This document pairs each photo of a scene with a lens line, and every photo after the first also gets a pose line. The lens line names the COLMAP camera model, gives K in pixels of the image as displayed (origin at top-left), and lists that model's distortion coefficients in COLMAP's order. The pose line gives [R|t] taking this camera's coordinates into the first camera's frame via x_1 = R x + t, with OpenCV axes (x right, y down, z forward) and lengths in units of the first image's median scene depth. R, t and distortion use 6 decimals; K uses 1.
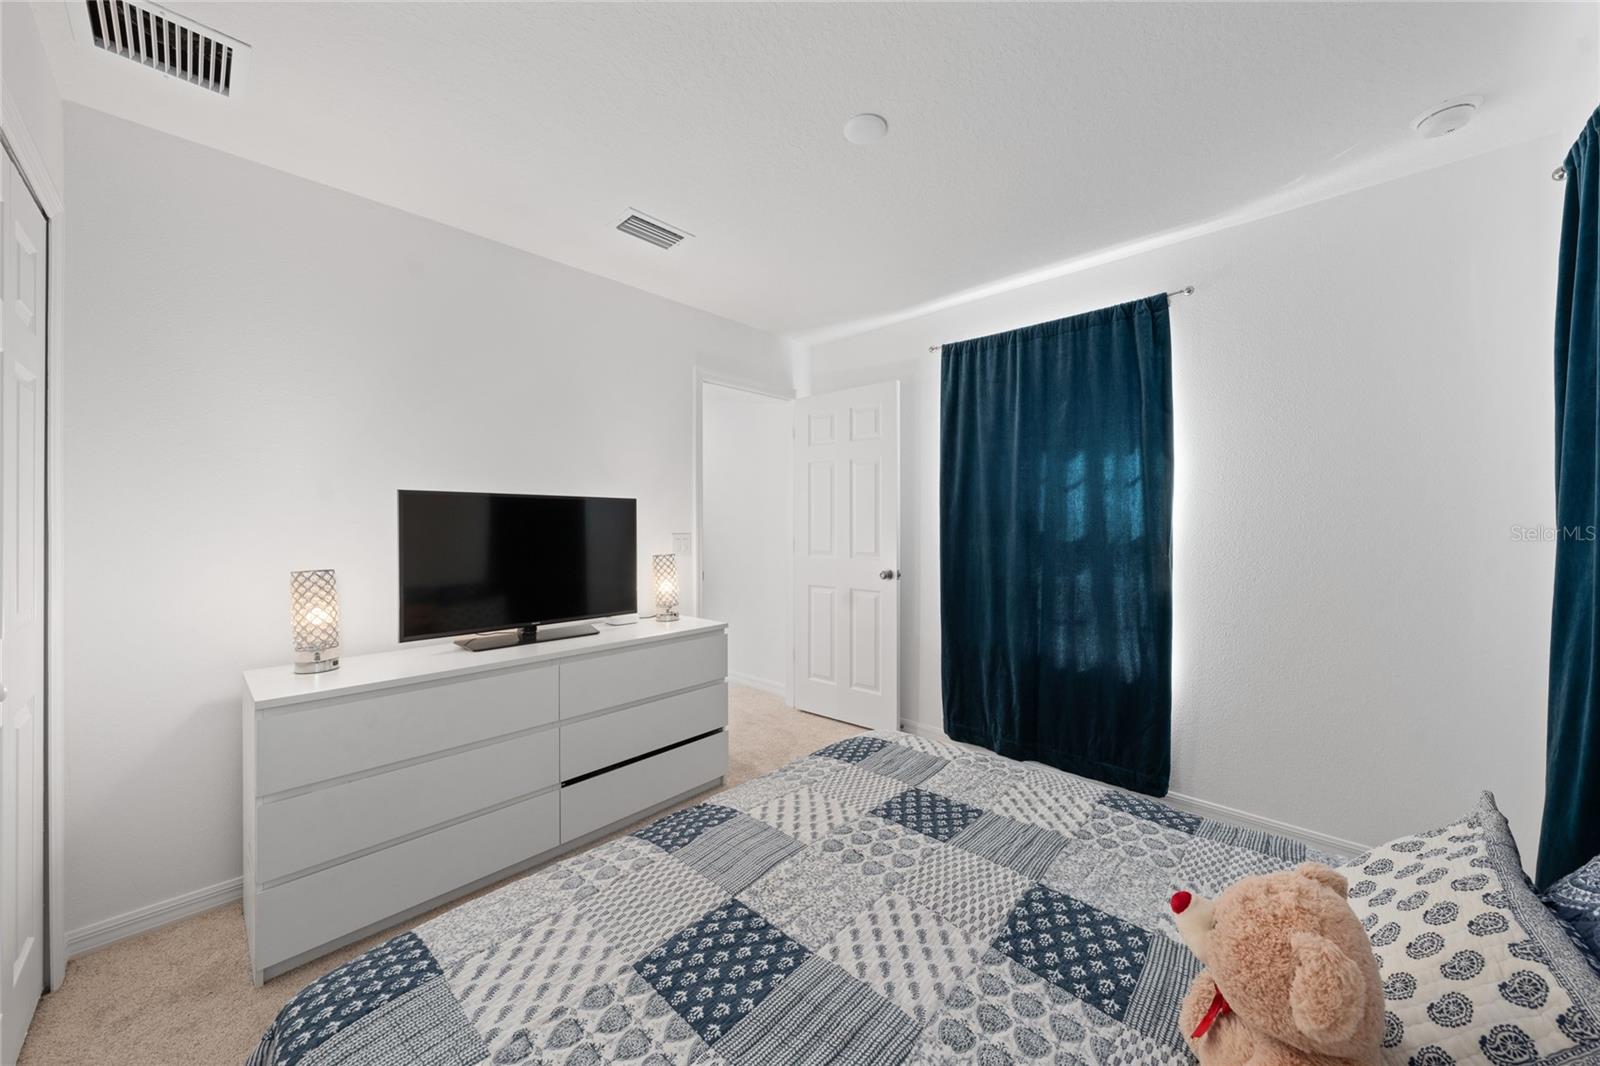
lens RADIAL K [[542.4, 0, 799.6], [0, 542.4, 533.3], [0, 0, 1]] dist [-0.000697, -0.000035]
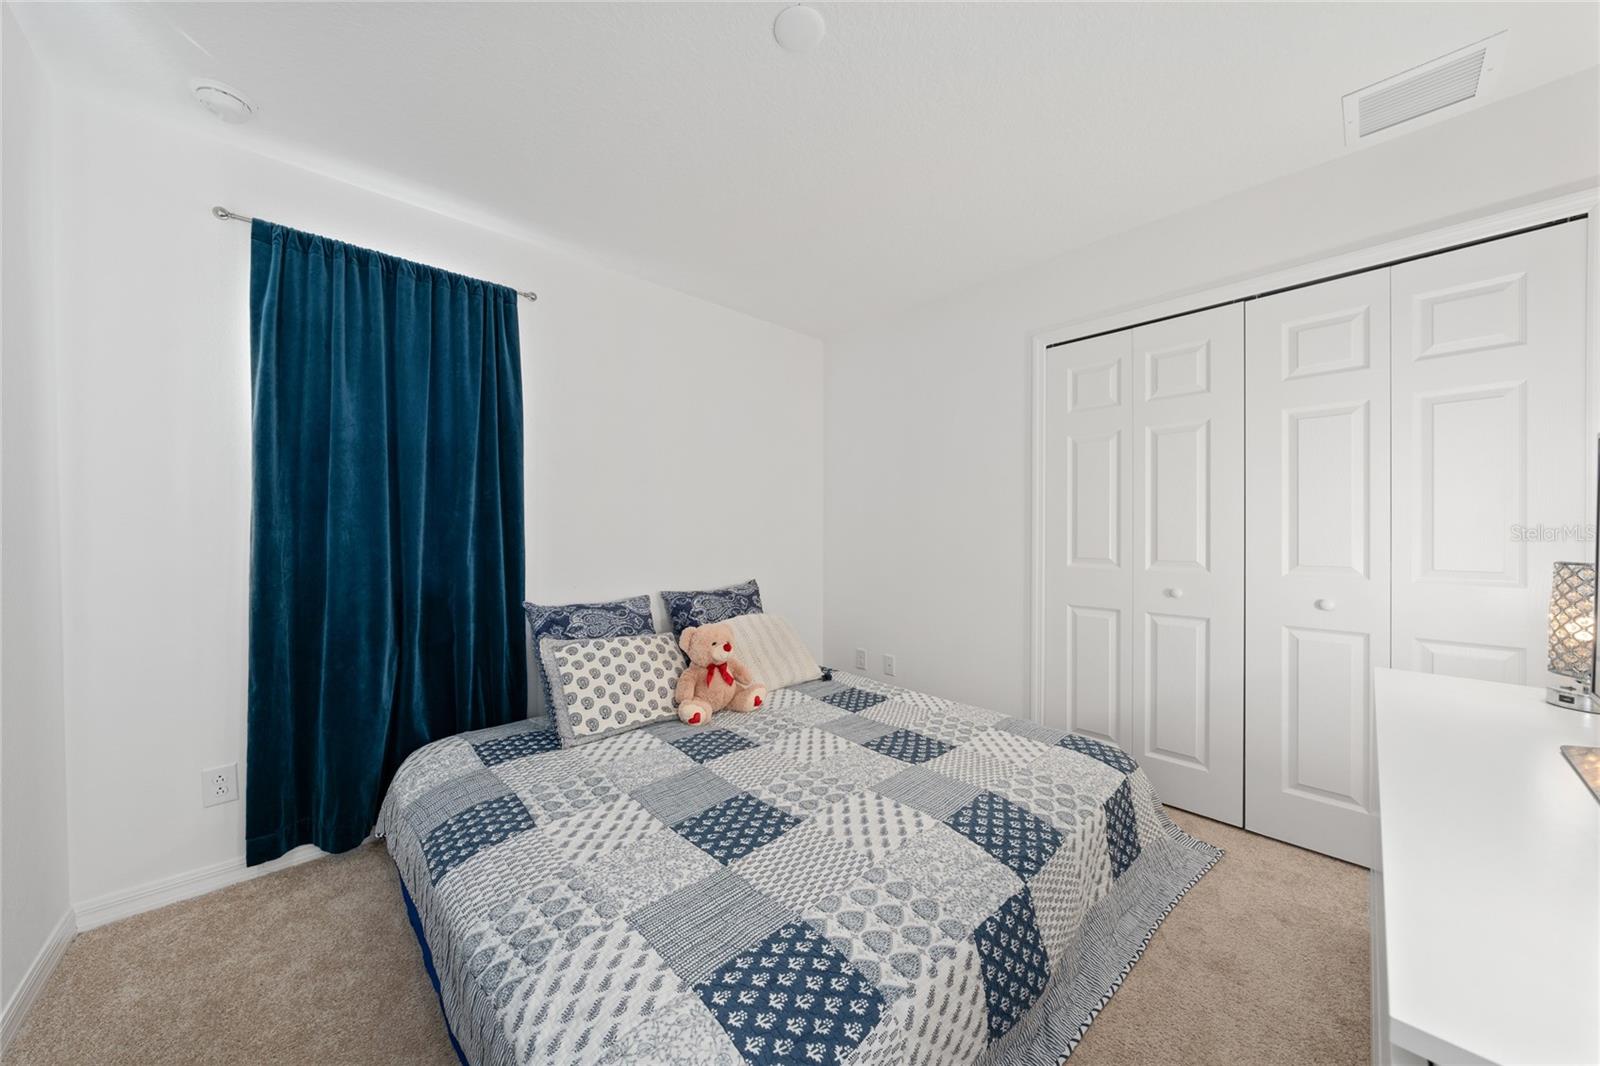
lens RADIAL K [[542.4, 0, 802.6], [0, 542.4, 529.8], [0, 0, 1]] dist [-0.000697, -0.000035]
pose [[-0.998291, 0.002969, 0.058364, 0.076465], [0.003947, 0.999854, 0.016644, 0.010066], [-0.058306, 0.016846, -0.998157, 1.981119]]
